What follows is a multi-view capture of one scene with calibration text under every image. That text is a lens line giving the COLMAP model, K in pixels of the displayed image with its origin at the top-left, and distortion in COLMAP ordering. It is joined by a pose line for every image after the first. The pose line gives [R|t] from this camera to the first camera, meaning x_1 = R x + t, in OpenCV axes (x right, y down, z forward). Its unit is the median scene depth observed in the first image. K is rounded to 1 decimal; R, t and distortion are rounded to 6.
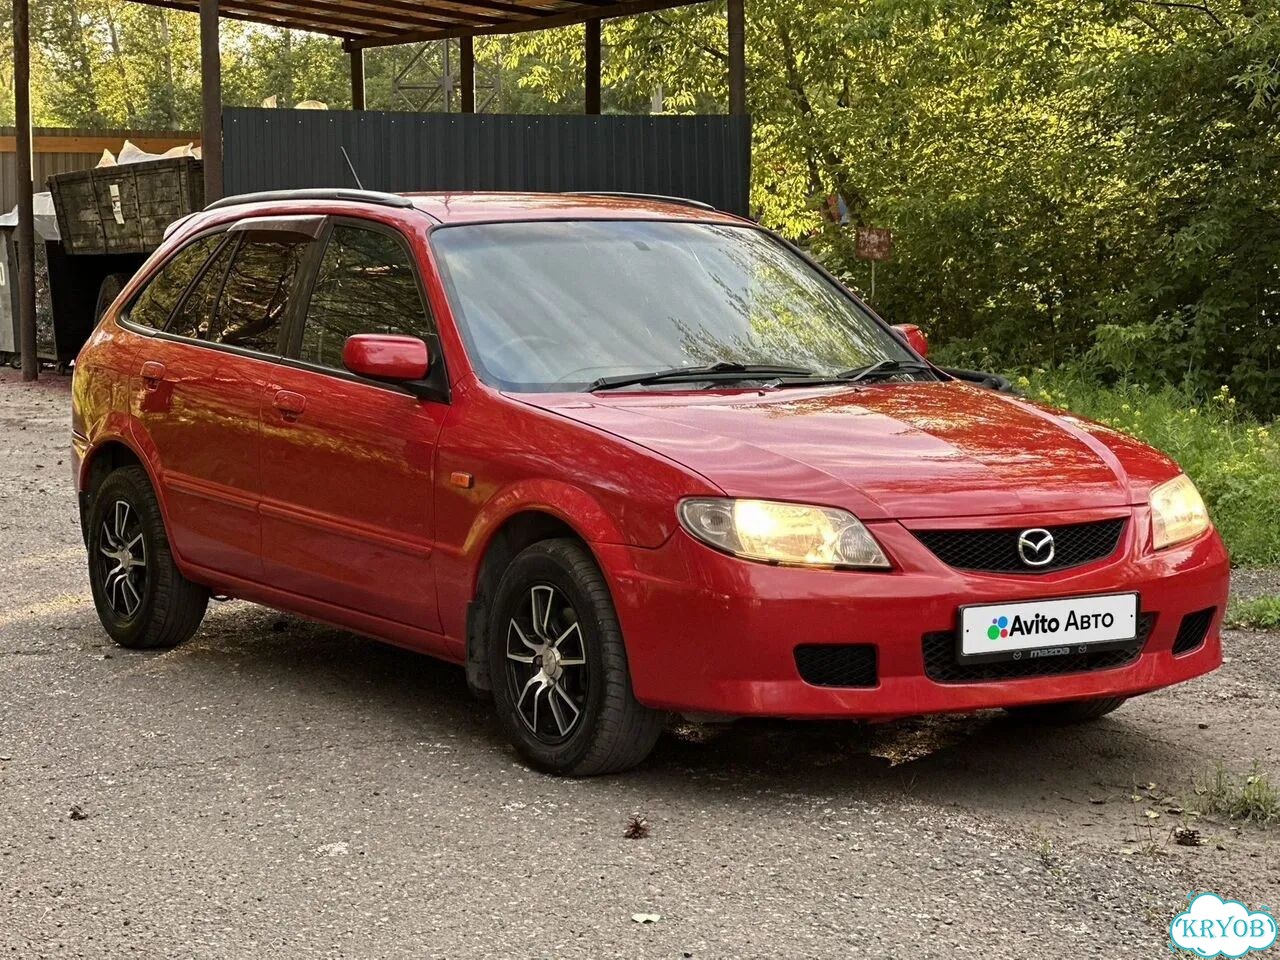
lens RADIAL K [[2887.4, 0, 644.7], [0, 2887.4, 439.5], [0, 0, 1]] dist [0.255893, 0.158266]
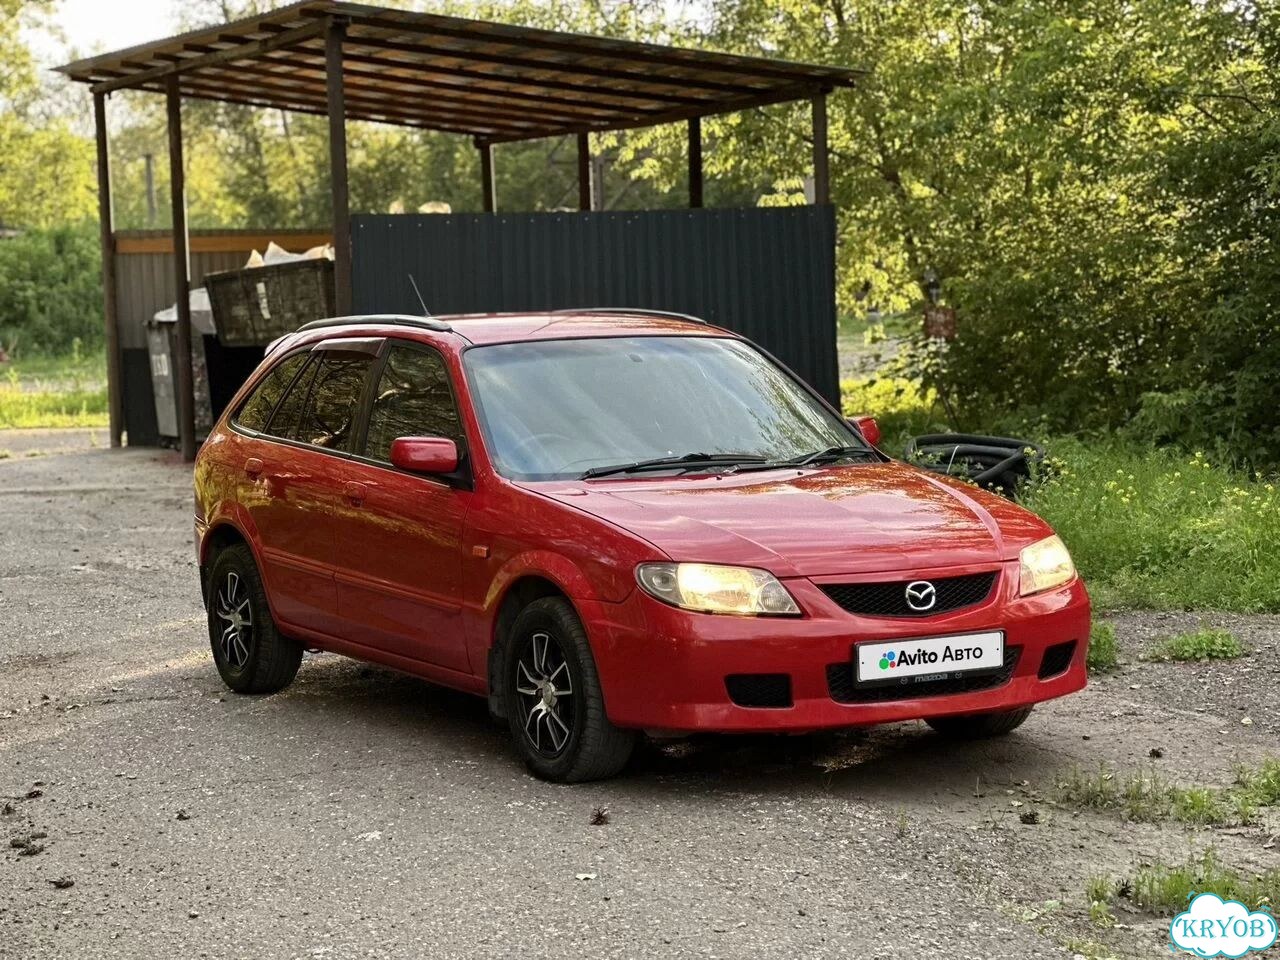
lens RADIAL K [[2858.5, 0, 640.0], [0, 2858.5, 480.0], [0, 0, 1]] dist [0.011584, 4.705910]
pose [[0.998029, -0.021624, -0.058912, 0.078136], [0.021208, 0.999746, -0.007671, -0.006120], [0.059063, 0.006407, 0.998234, -0.235944]]
